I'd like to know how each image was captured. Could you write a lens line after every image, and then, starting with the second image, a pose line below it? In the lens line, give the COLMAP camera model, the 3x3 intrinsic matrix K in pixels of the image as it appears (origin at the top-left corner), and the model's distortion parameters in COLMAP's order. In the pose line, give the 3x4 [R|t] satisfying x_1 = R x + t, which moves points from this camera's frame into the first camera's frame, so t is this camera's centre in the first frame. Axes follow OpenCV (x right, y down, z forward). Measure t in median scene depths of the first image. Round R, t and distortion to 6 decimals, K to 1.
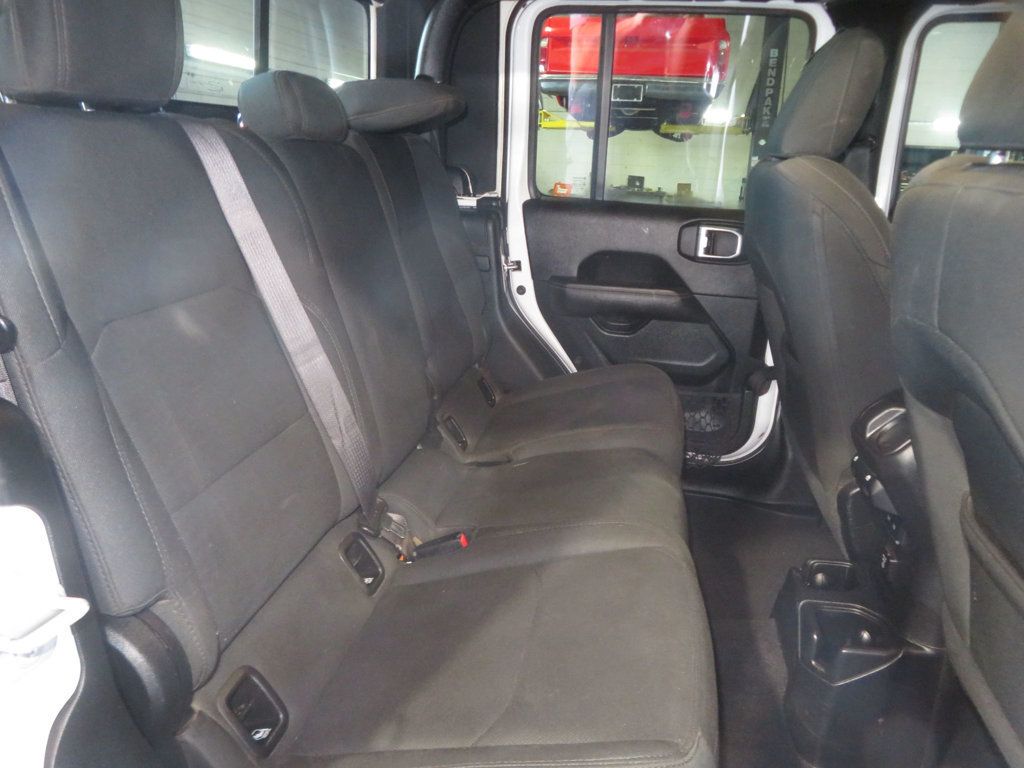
lens RADIAL K [[750.0, 0, 514.6], [0, 750.0, 367.9], [0, 0, 1]] dist [-0.002914, 0.004600]
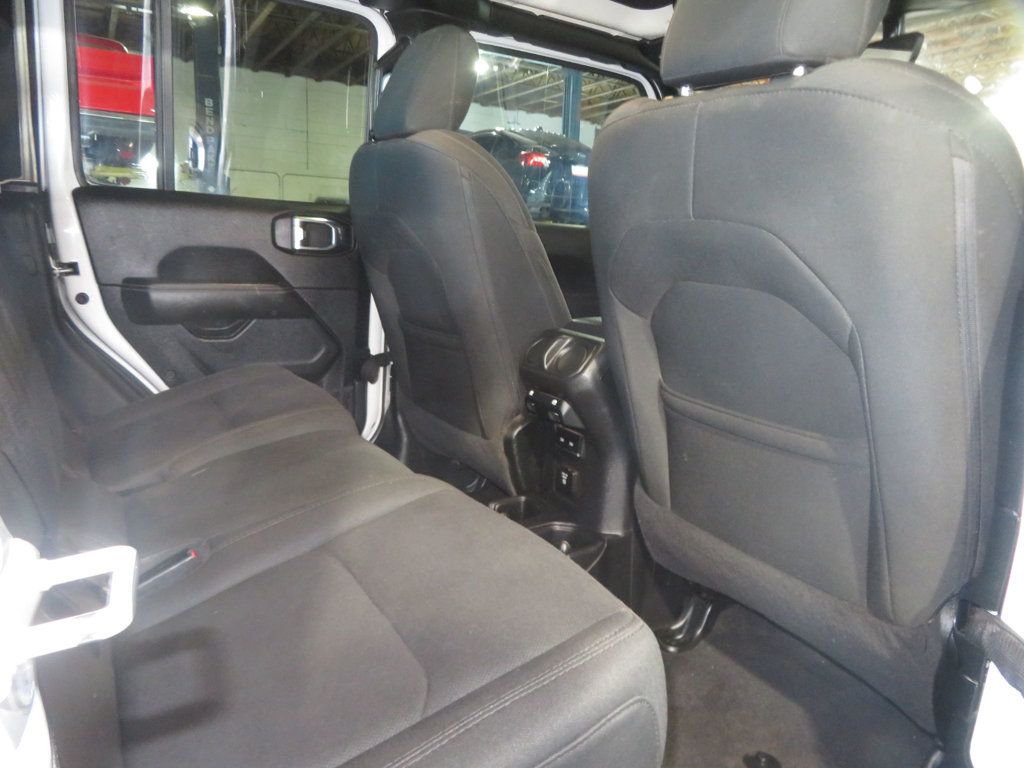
lens RADIAL K [[740.6, 0, 524.7], [0, 740.6, 366.4], [0, 0, 1]] dist [-0.005701, -0.002779]
pose [[0.751414, -0.119544, 0.648911, -0.171014], [0.163939, 0.986437, -0.008112, 0.057561], [-0.639140, 0.112477, 0.760821, 0.104329]]
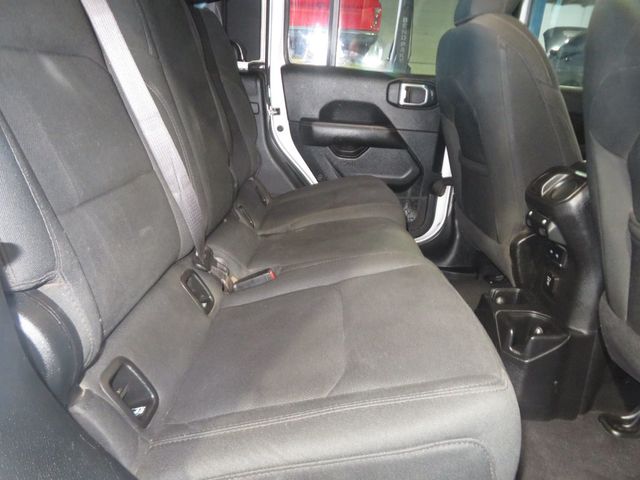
lens RADIAL K [[468.8, 0, 321.6], [0, 468.8, 229.9], [0, 0, 1]] dist [-0.002914, 0.004600]
pose [[0.986811, -0.026701, 0.159658, -0.067500], [0.023507, 0.999485, 0.021861, 0.080341], [-0.160160, -0.017819, 0.986930, 0.094938]]
